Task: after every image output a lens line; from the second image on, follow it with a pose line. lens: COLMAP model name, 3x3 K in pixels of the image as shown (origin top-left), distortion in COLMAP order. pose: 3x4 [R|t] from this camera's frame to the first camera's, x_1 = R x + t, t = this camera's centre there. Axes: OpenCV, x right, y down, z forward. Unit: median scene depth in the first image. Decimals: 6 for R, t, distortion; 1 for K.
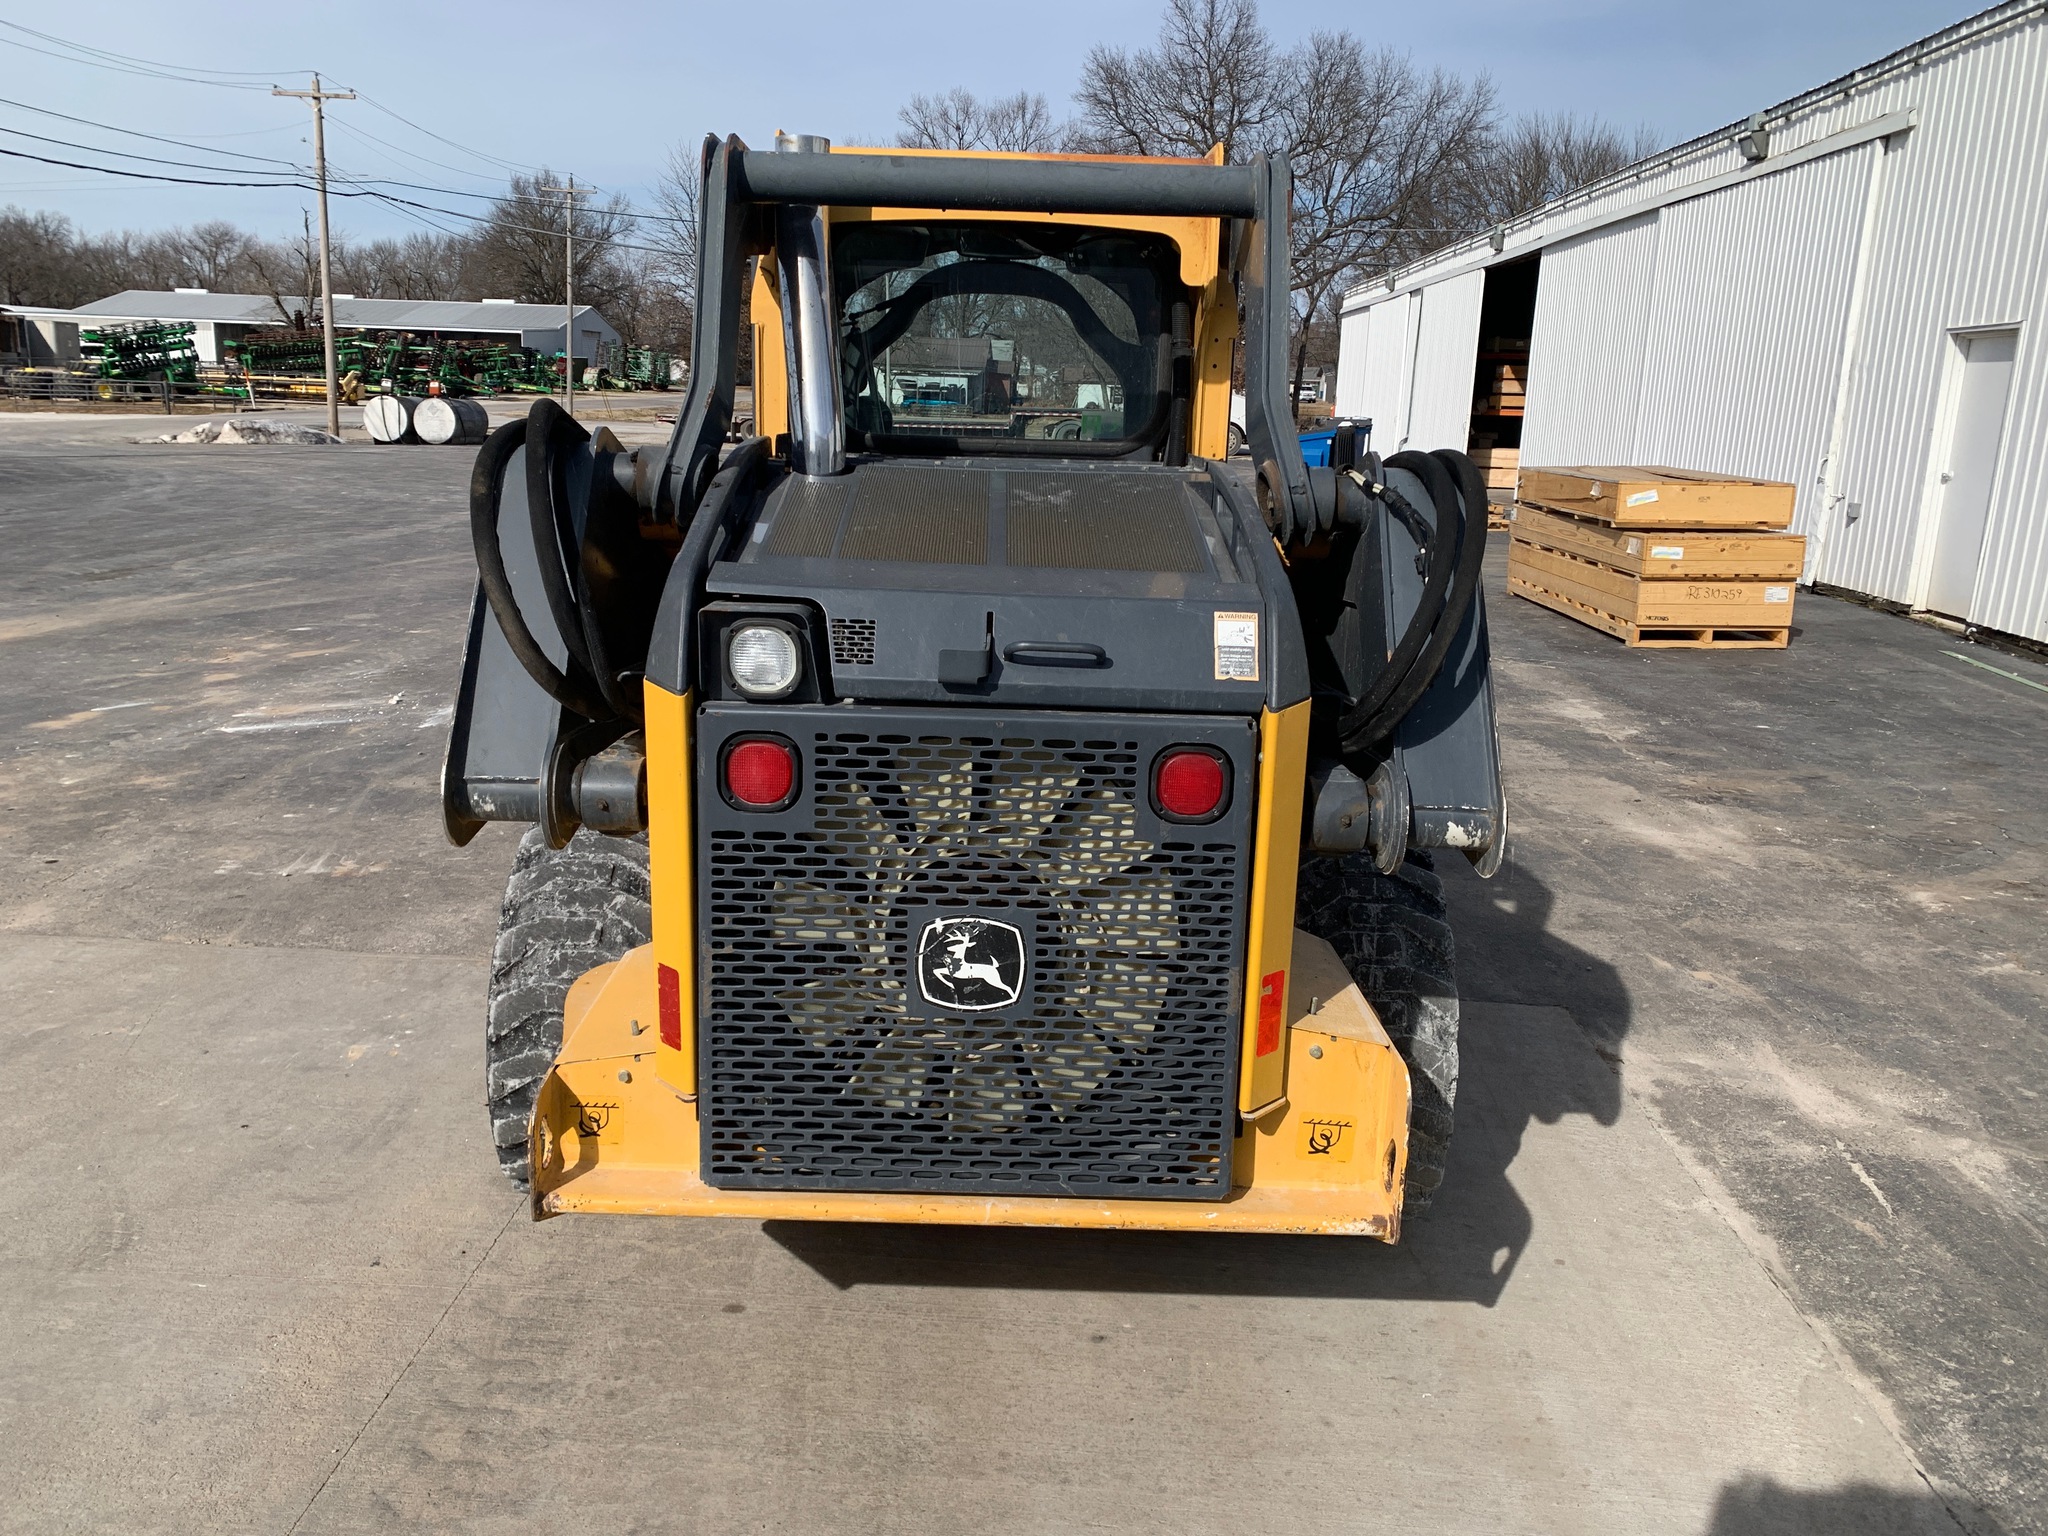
lens RADIAL K [[1576.1, 0, 988.9], [0, 1576.1, 764.6], [0, 0, 1]] dist [0.003847, 0.000902]
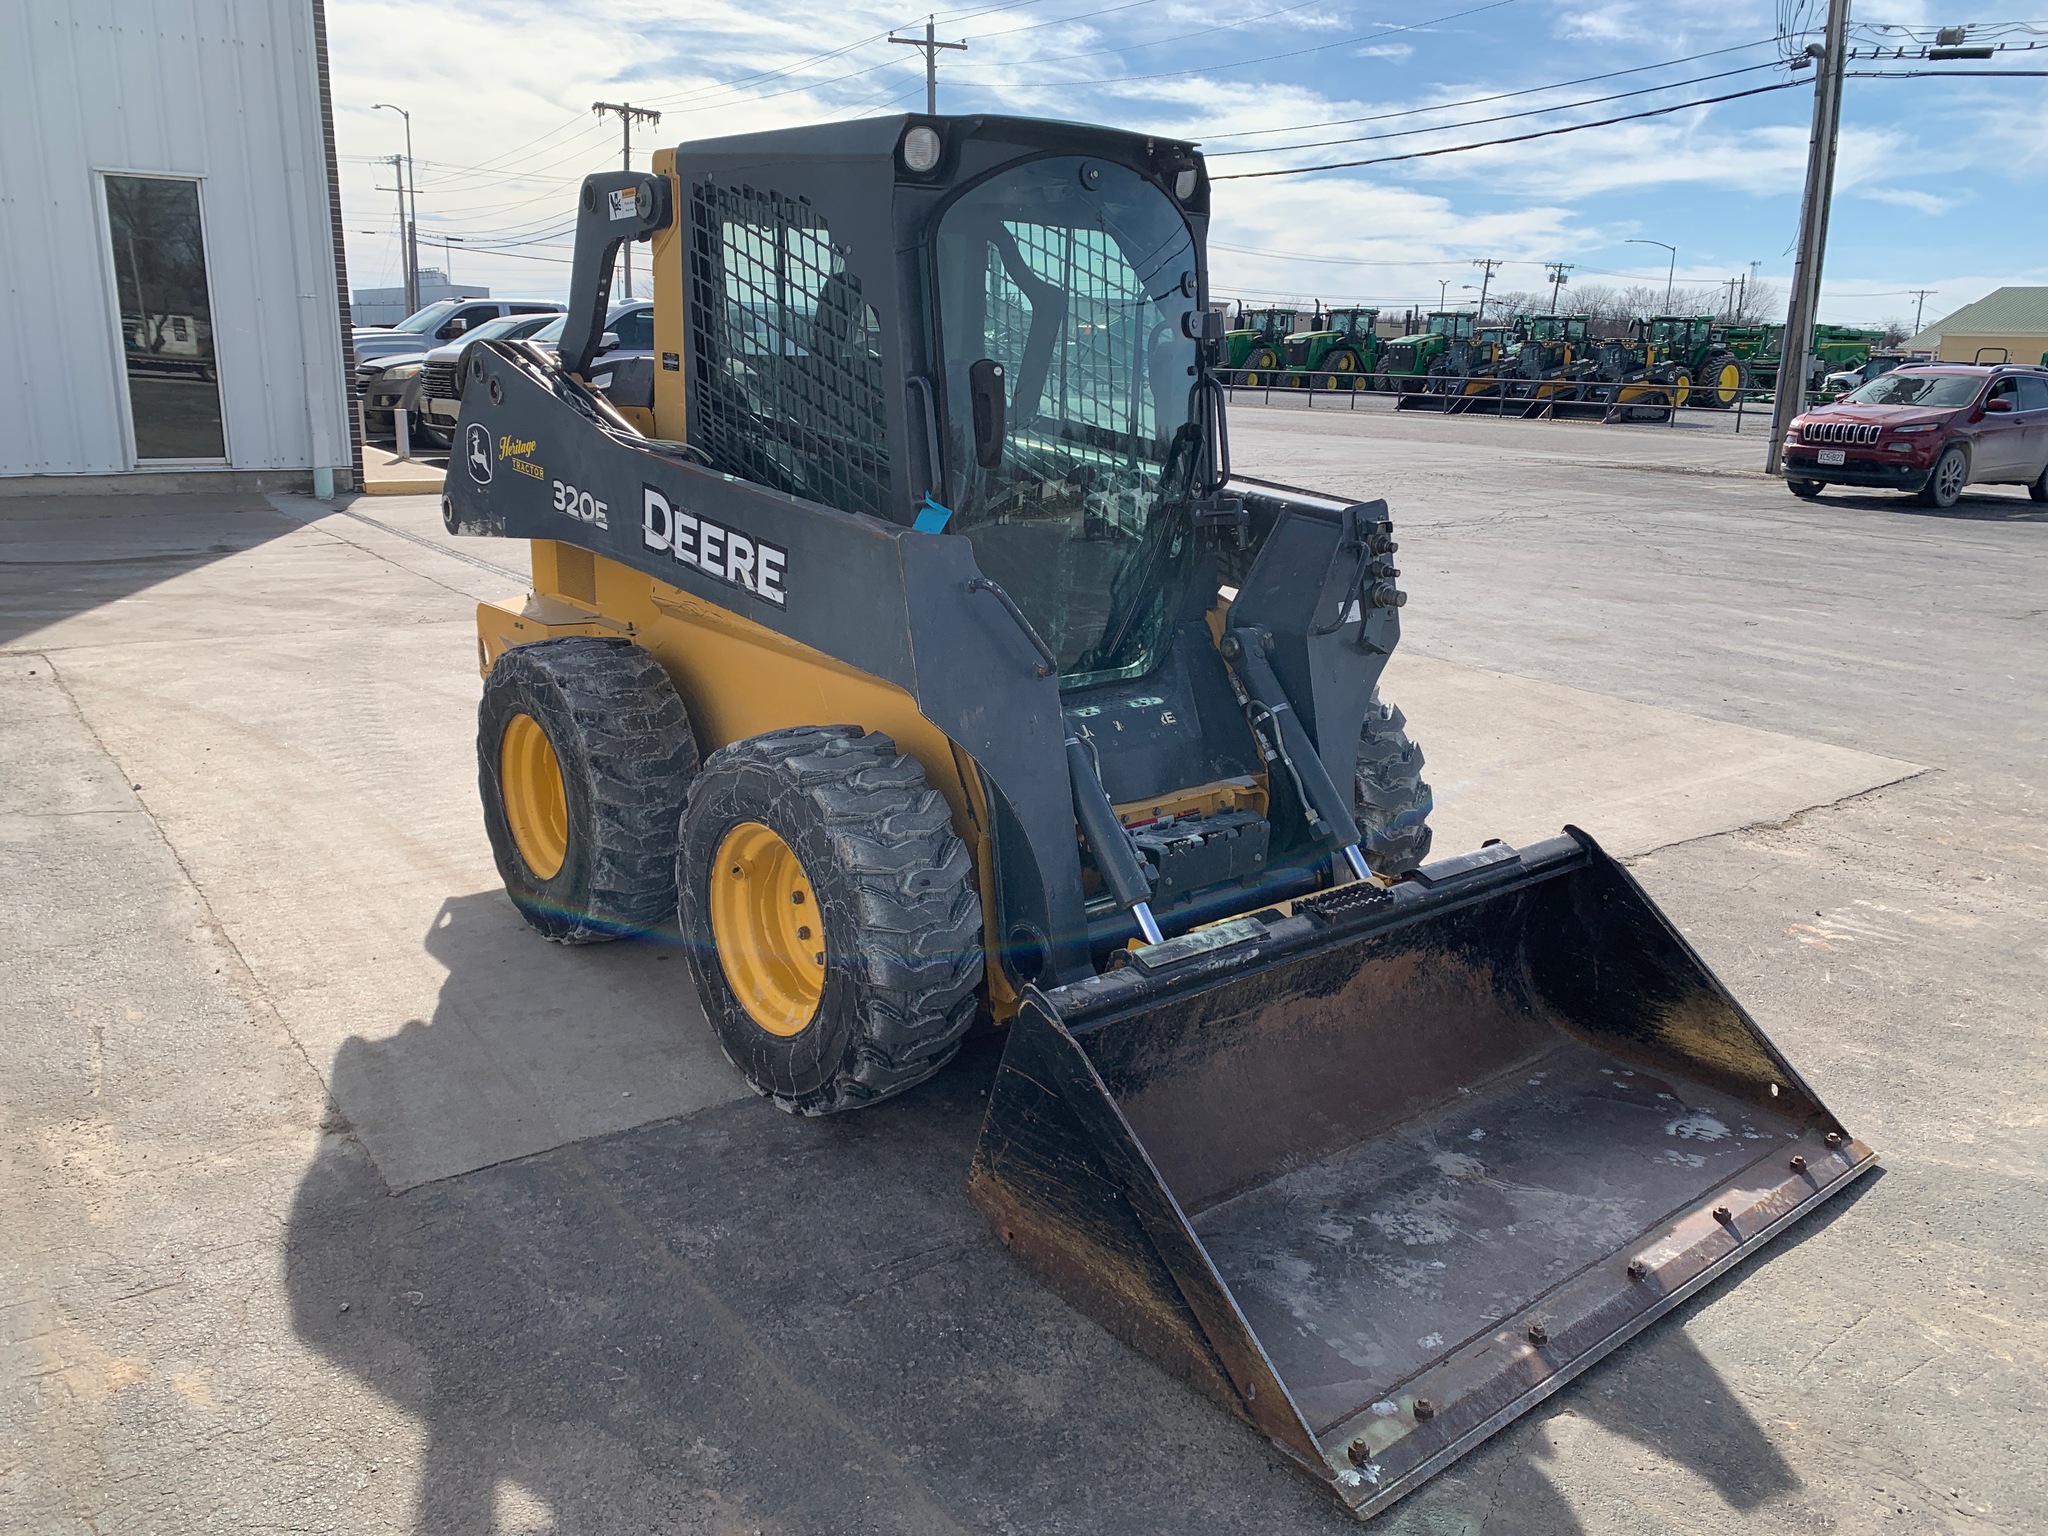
lens RADIAL K [[1571.9, 0, 1000.7], [0, 1571.9, 762.8], [0, 0, 1]] dist [0.015939, -0.002285]
pose [[-0.771338, 0.117903, -0.625410, 0.128347], [-0.196339, 0.890674, 0.410063, -0.077627], [0.605384, 0.439089, -0.663861, 0.346206]]
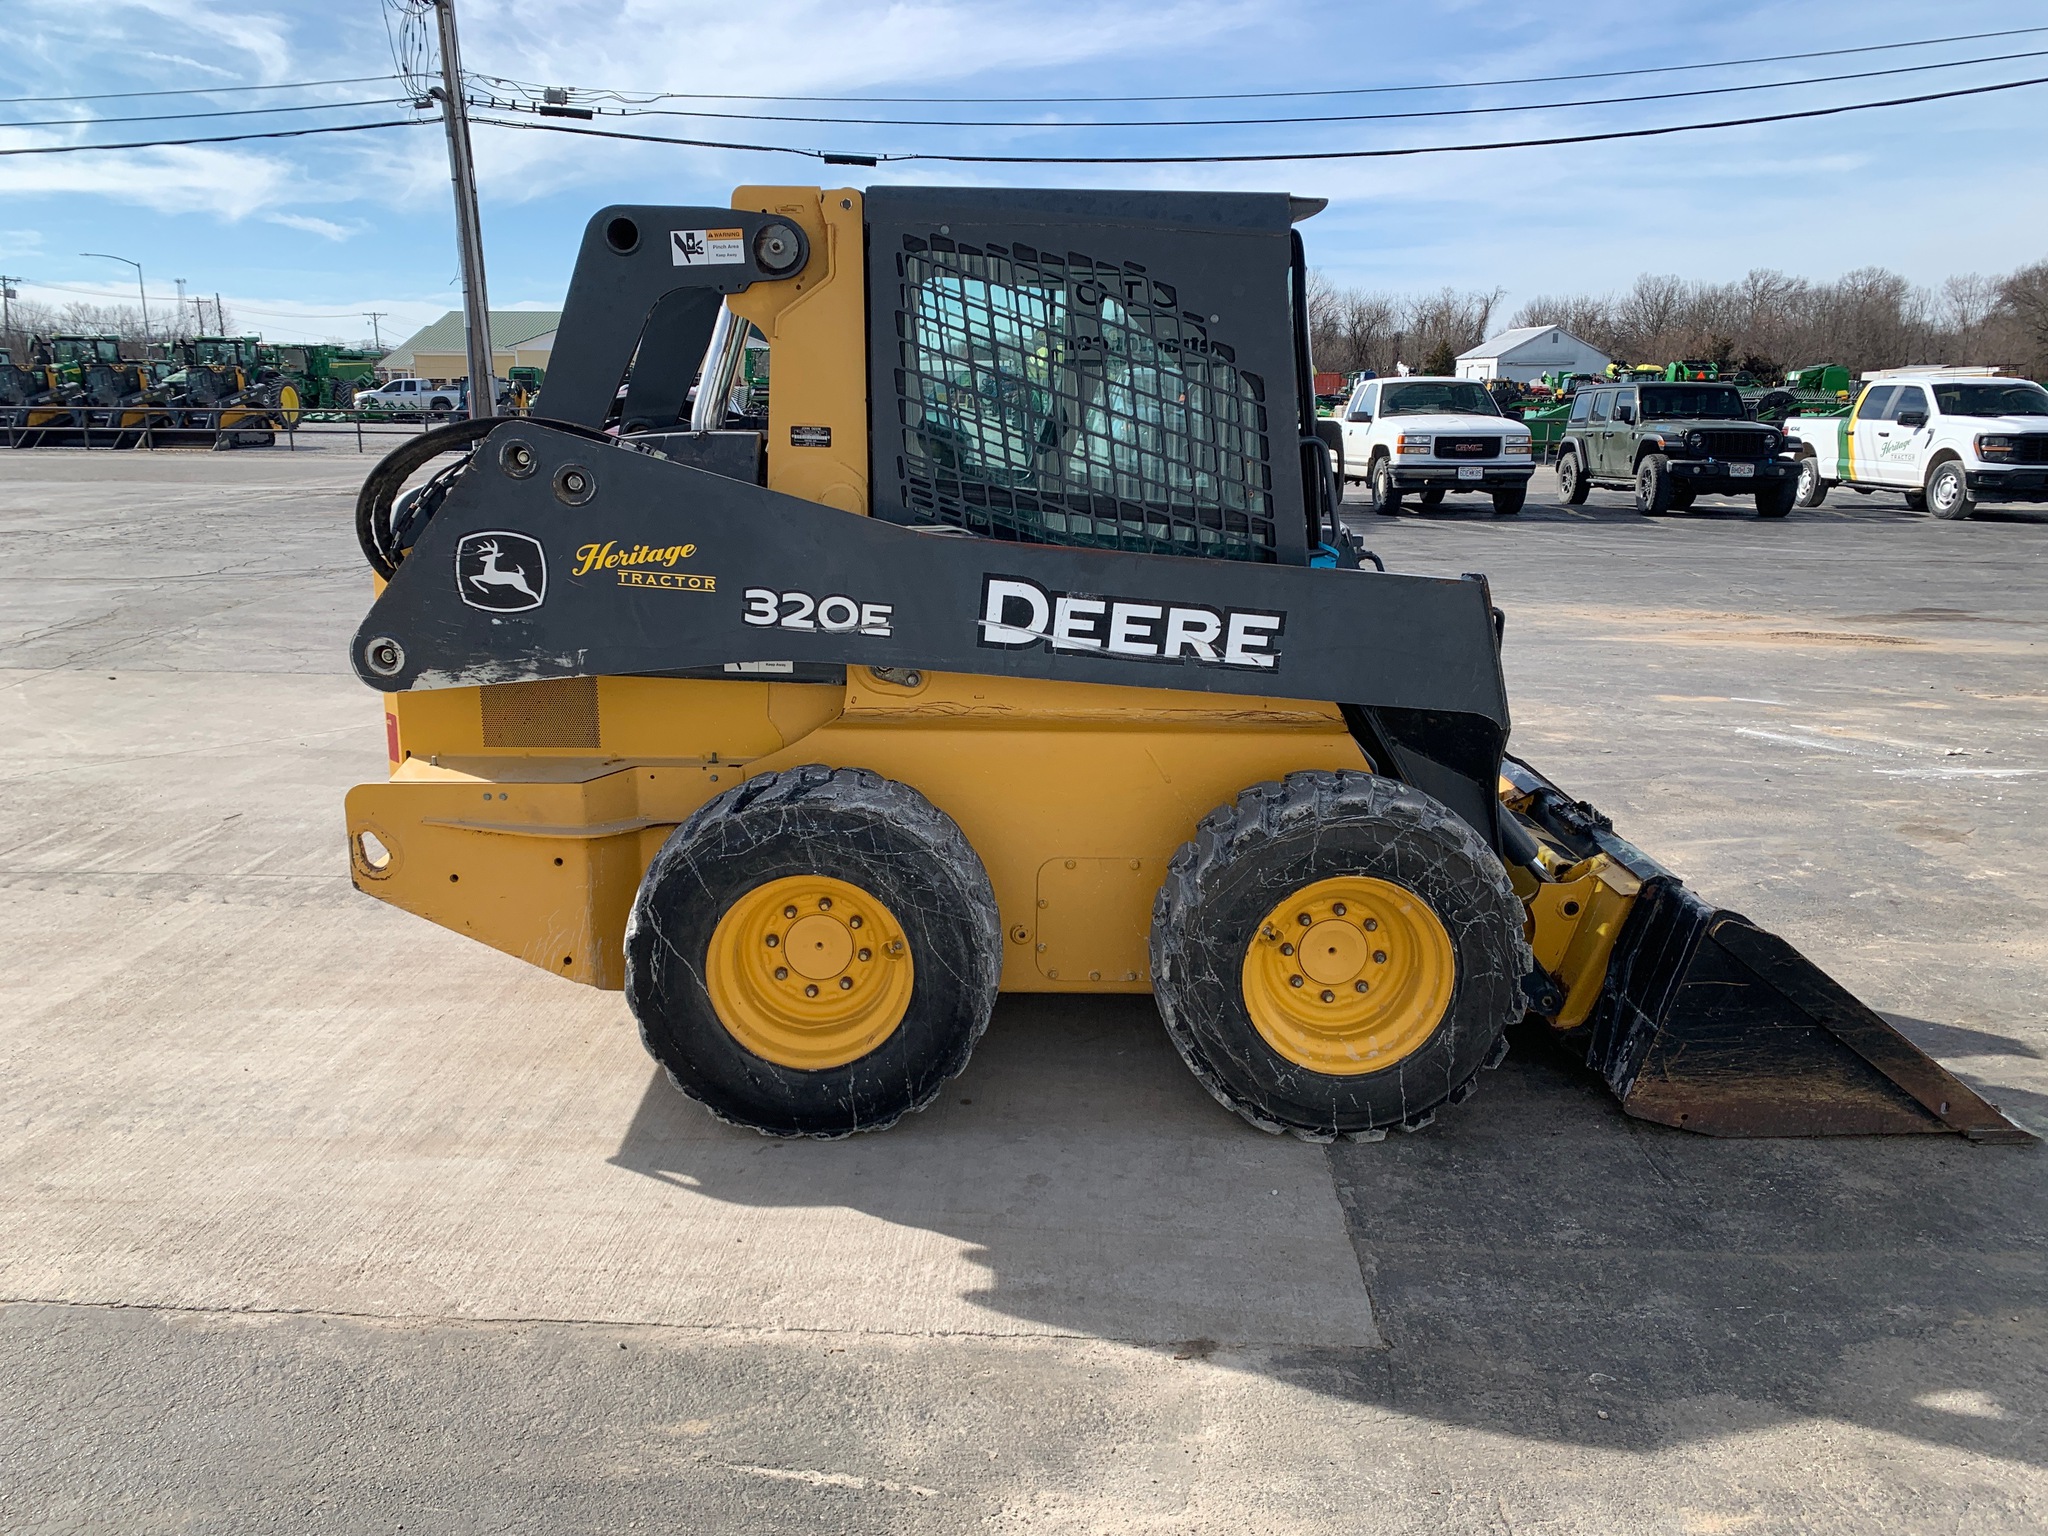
lens RADIAL K [[1558.7, 0, 1009.3], [0, 1558.7, 774.1], [0, 0, 1]] dist [0.053176, -0.059987]
pose [[0.019887, 0.214229, -0.976581, 0.208995], [-0.239707, 0.949307, 0.203365, -0.034866], [0.970642, 0.230049, 0.070231, 0.171900]]
